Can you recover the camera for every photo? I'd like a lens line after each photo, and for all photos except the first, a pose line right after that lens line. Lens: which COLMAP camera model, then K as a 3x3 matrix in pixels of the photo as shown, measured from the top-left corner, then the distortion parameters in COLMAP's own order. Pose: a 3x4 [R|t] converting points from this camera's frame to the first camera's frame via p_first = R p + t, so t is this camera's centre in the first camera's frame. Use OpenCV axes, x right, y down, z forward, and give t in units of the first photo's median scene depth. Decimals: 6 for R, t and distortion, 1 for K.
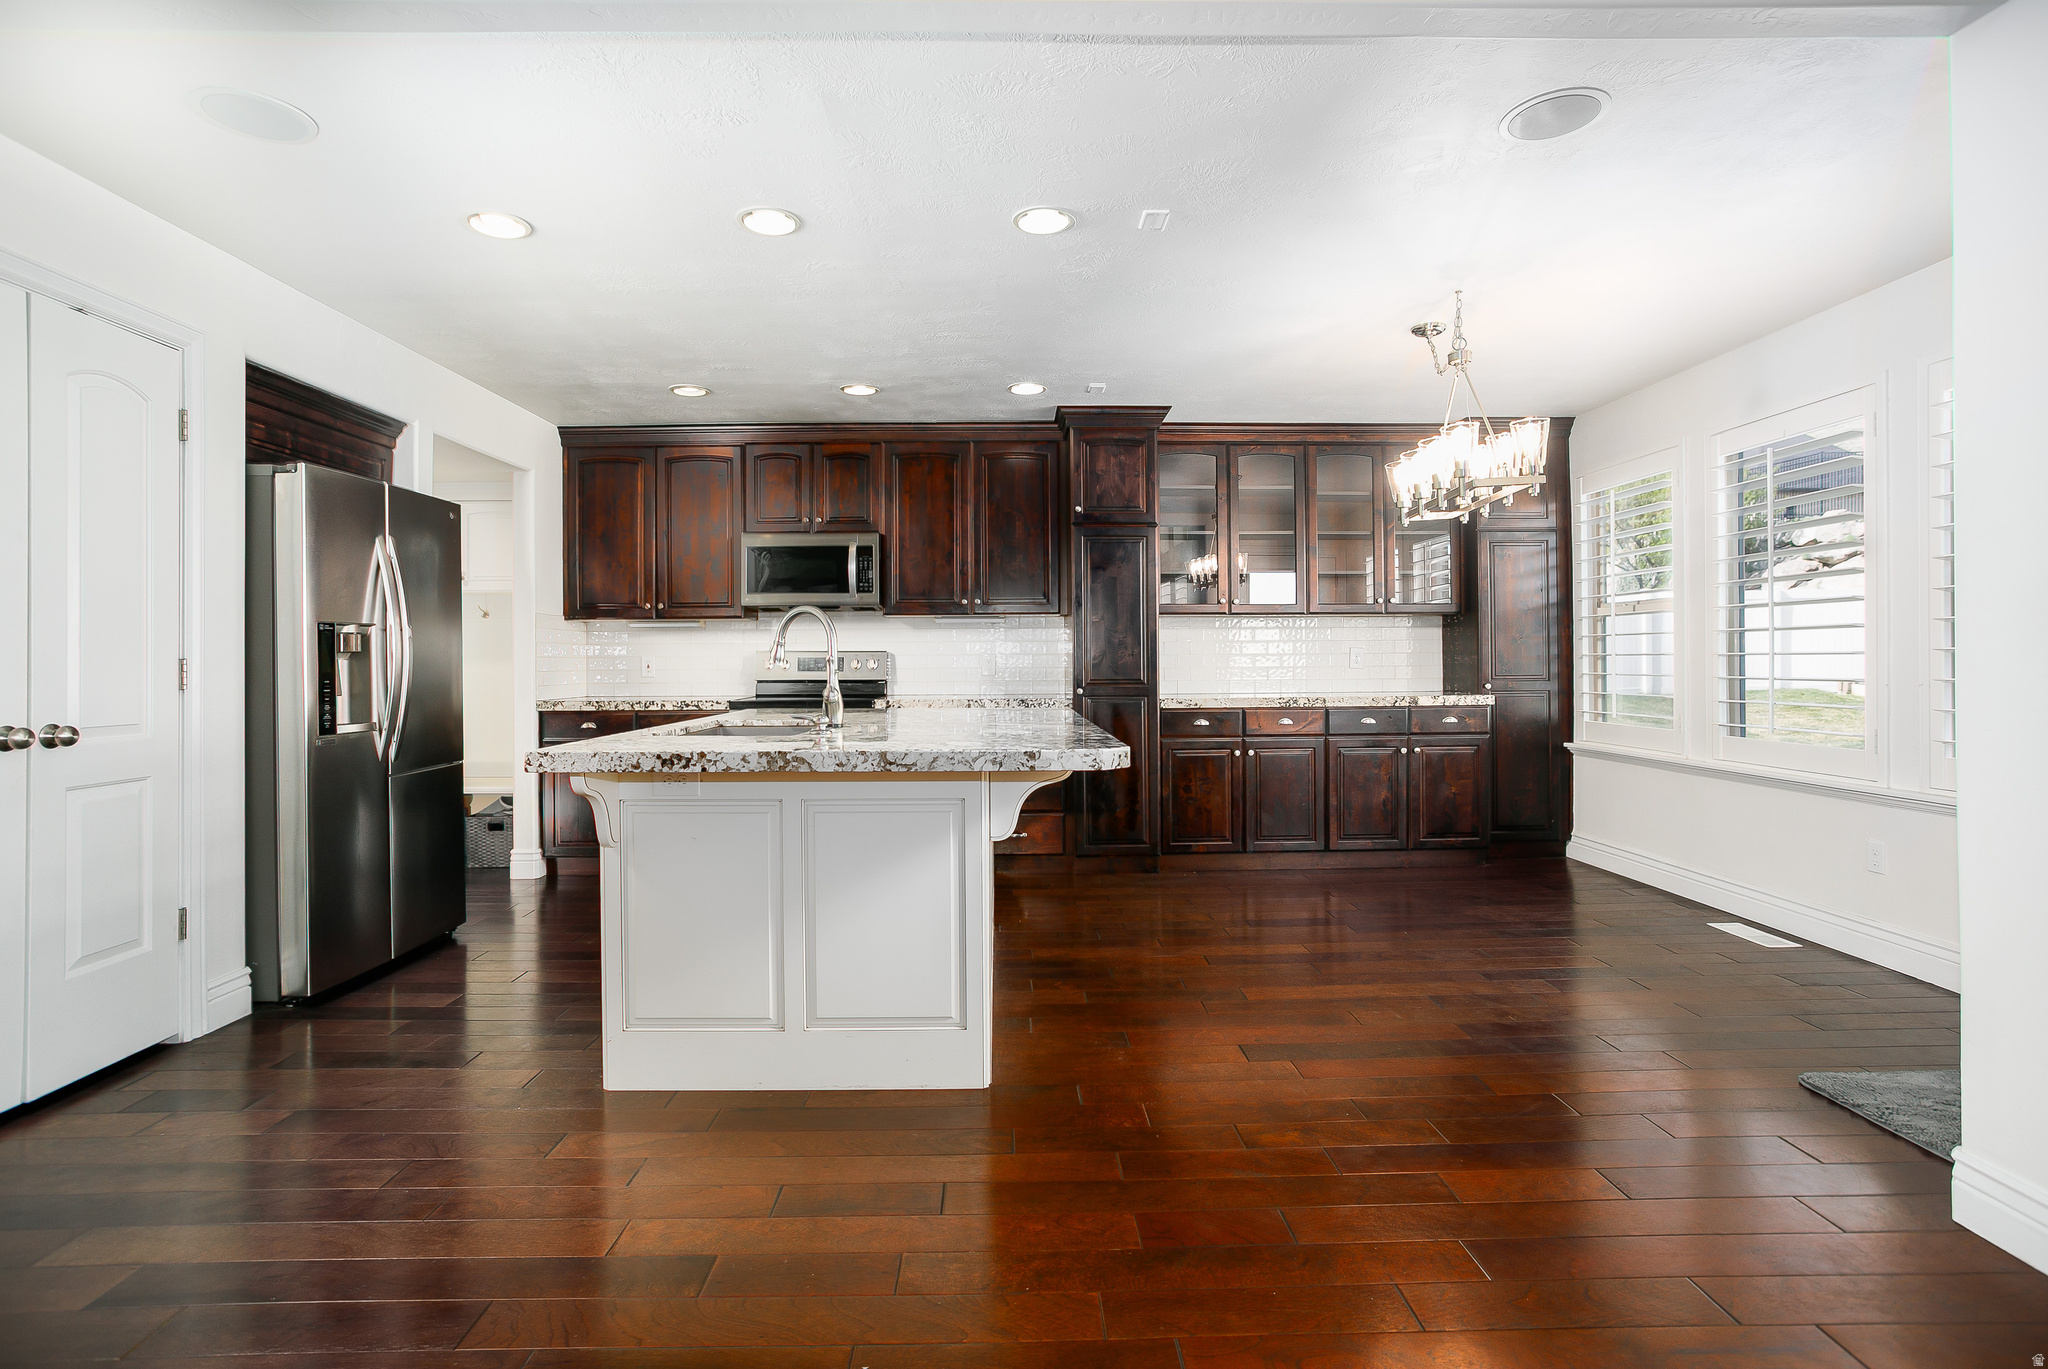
lens RADIAL K [[1036.9, 0, 1004.1], [0, 1036.9, 651.4], [0, 0, 1]] dist [-0.045360, 0.027638]
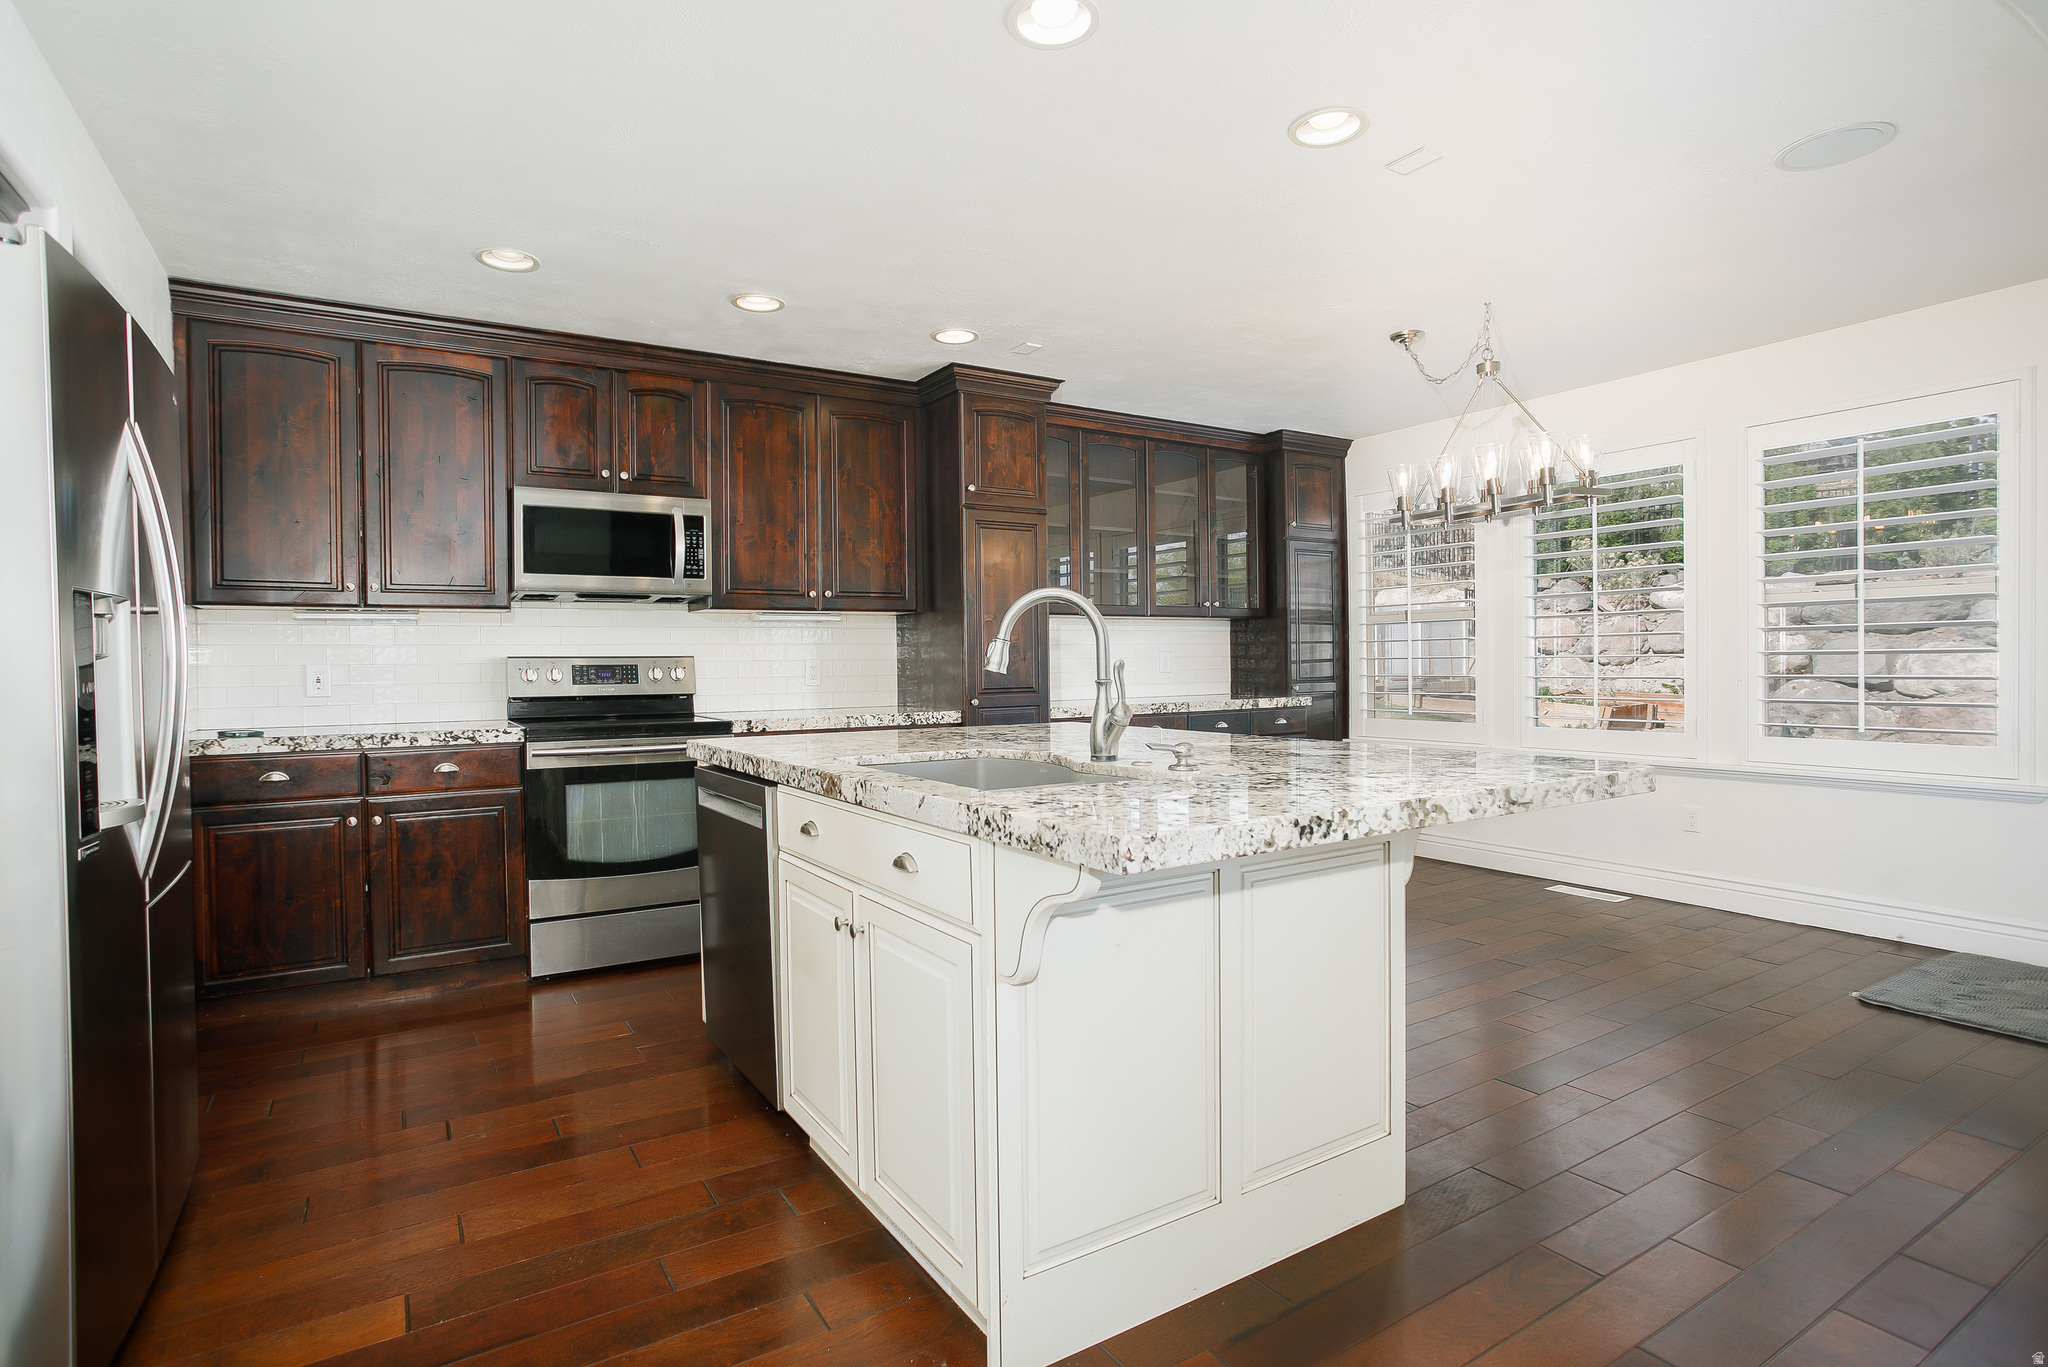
lens RADIAL K [[1041.5, 0, 1035.5], [0, 1041.5, 682.9], [0, 0, 1]] dist [-0.040576, 0.031008]
pose [[0.860242, -0.015223, 0.509658, -0.311123], [0.004029, 0.999726, 0.023060, 0.002981], [-0.509869, -0.017784, 0.860068, 0.228725]]
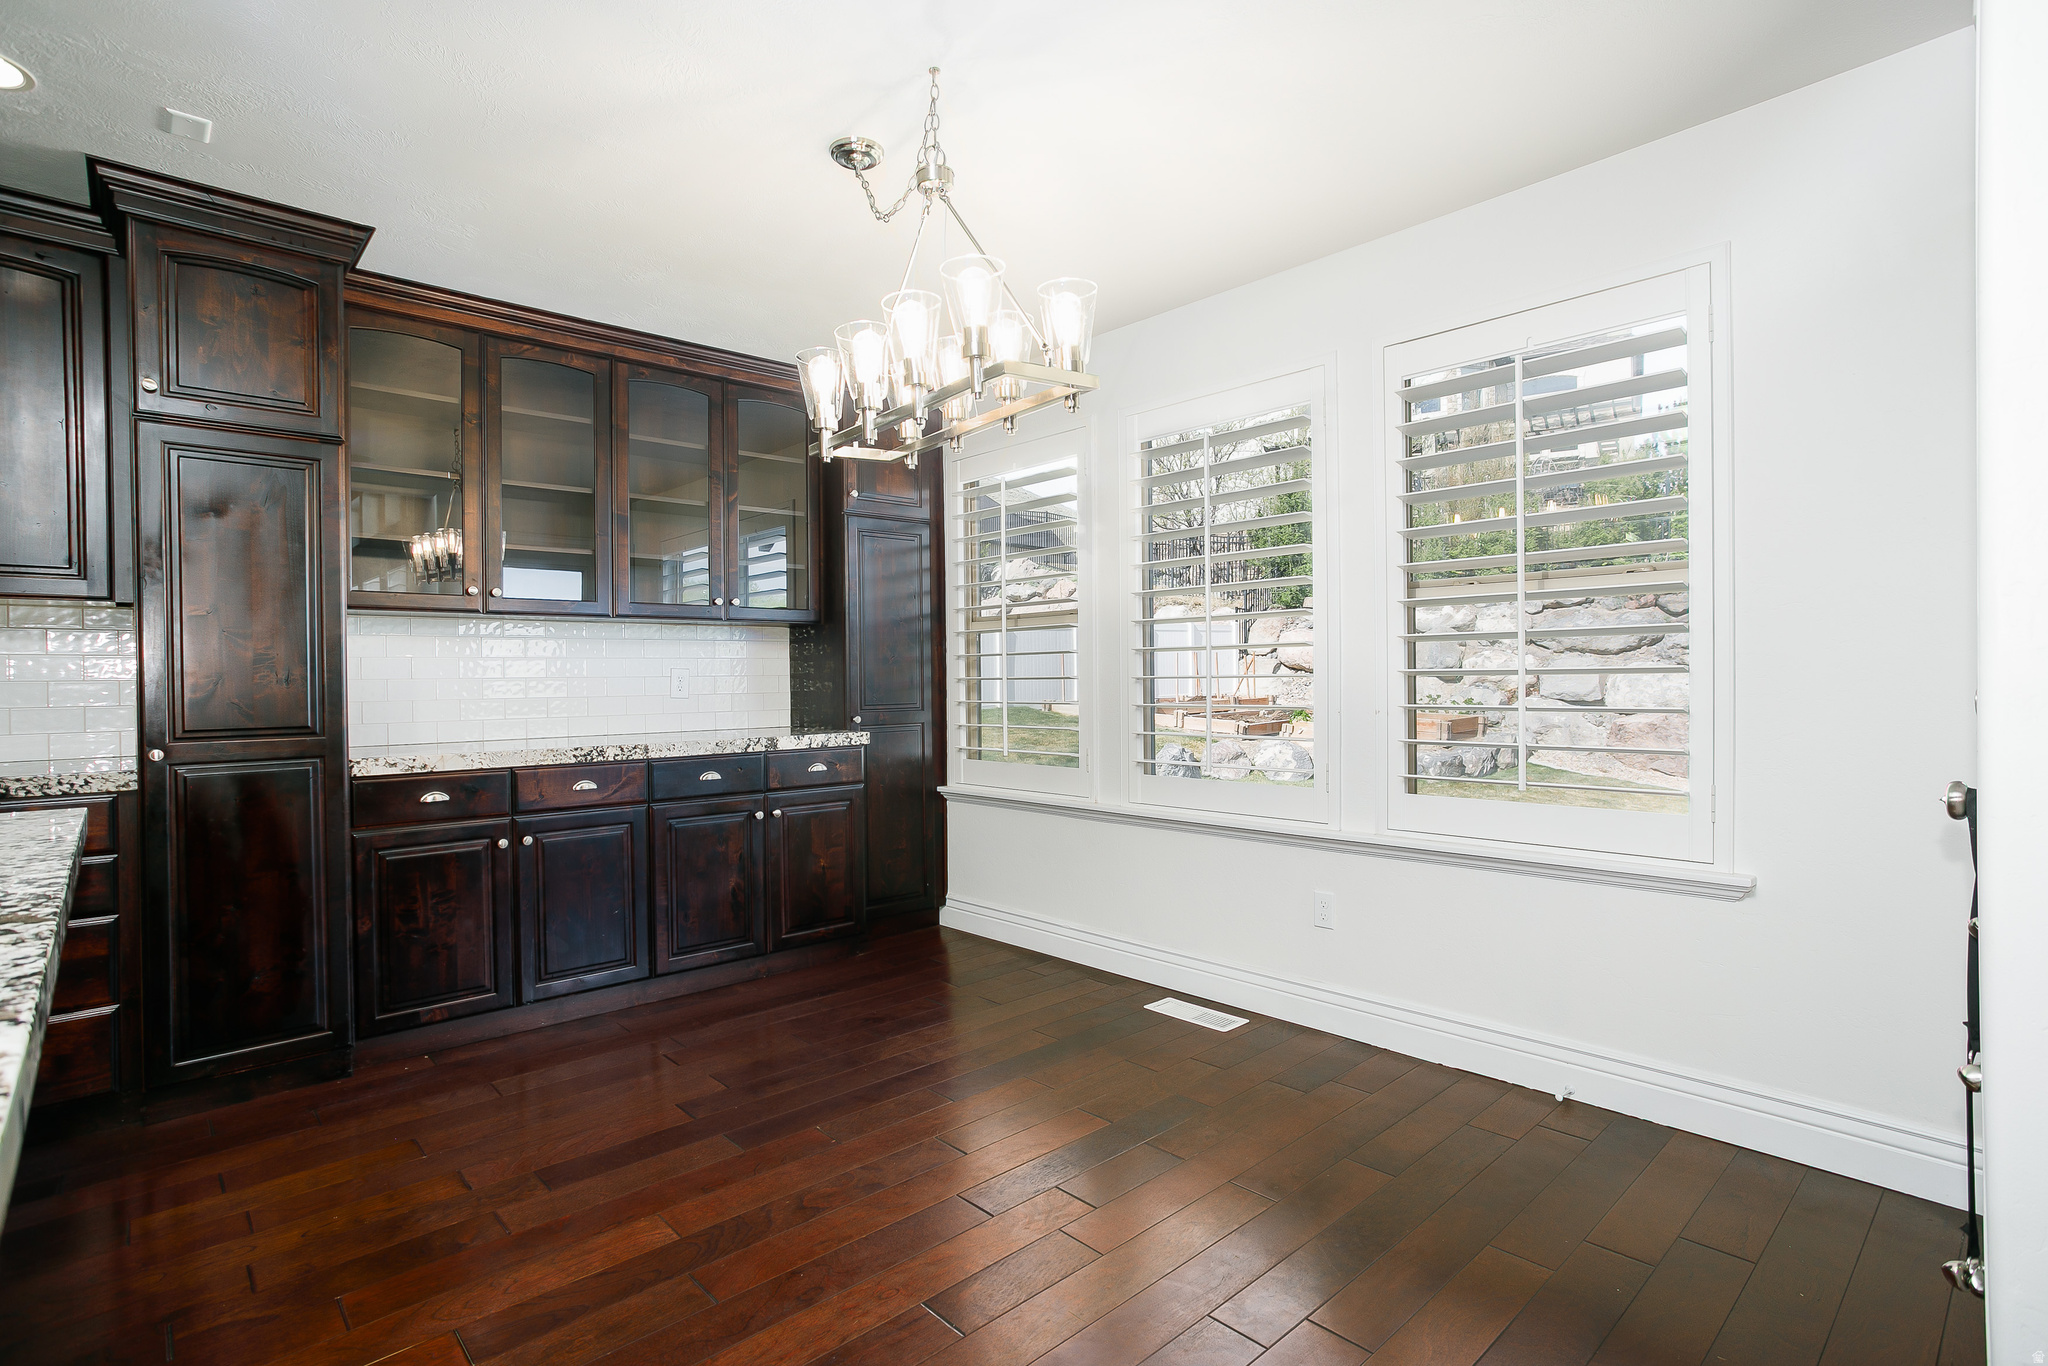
lens RADIAL K [[1041.5, 0, 1035.5], [0, 1041.5, 682.4], [0, 0, 1]] dist [-0.040576, 0.031008]
pose [[0.749152, -0.004973, 0.662380, 0.060450], [0.000306, 0.999974, 0.007161, 0.000752], [-0.662398, -0.005161, 0.749134, 0.344048]]
